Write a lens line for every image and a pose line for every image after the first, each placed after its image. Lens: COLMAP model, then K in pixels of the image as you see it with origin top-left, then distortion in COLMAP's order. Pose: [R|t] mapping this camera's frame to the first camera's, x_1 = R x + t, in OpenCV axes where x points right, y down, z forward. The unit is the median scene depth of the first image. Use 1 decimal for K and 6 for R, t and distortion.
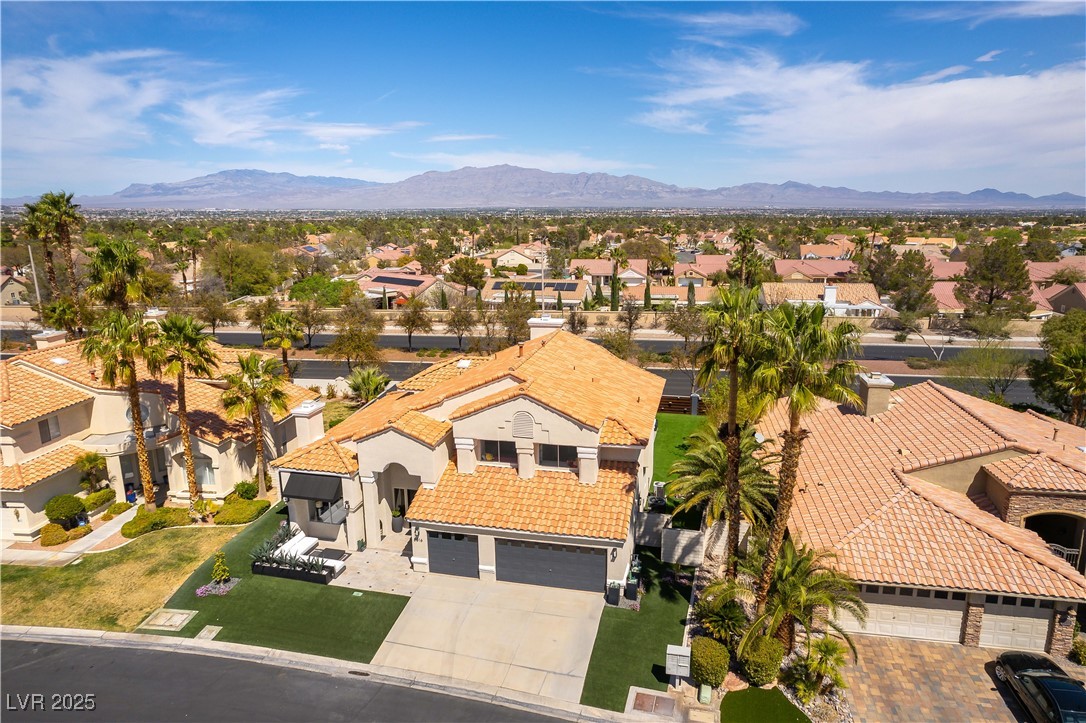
lens RADIAL K [[710.8, 0, 533.7], [0, 710.8, 360.8], [0, 0, 1]] dist [-0.067563, 0.078156]
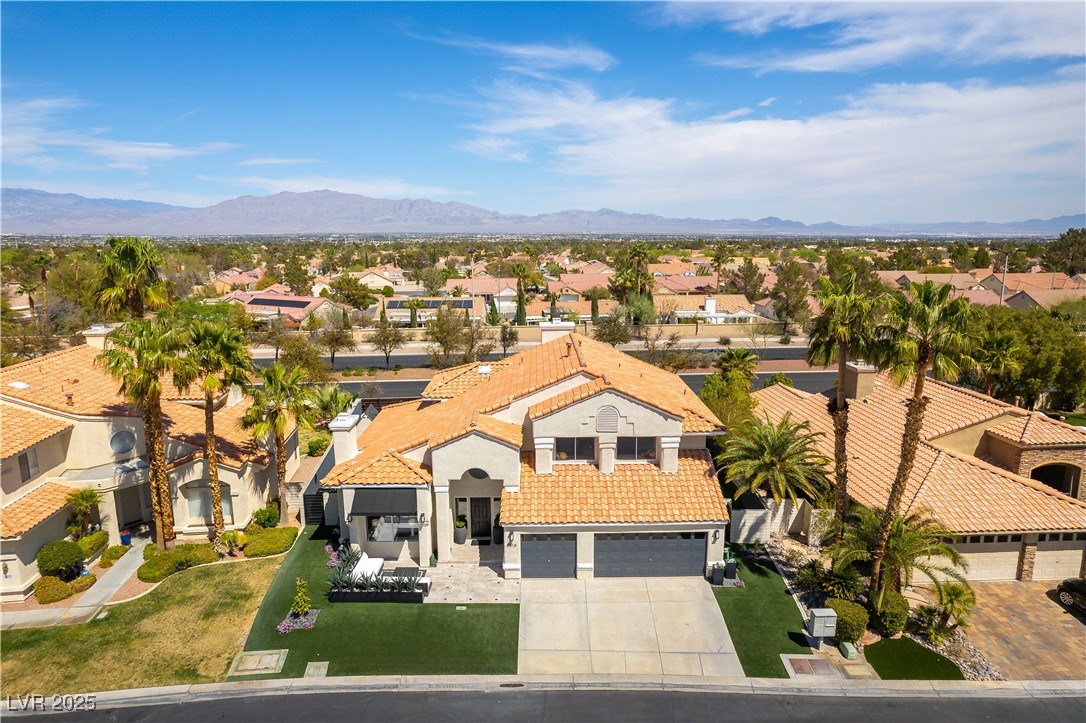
lens RADIAL K [[704.1, 0, 533.9], [0, 704.1, 379.5], [0, 0, 1]] dist [-0.068249, 0.080248]
pose [[0.969539, -0.046700, 0.240444, -0.318966], [0.048705, 0.998810, -0.002400, 0.029093], [-0.240046, 0.014037, 0.970660, 0.057821]]
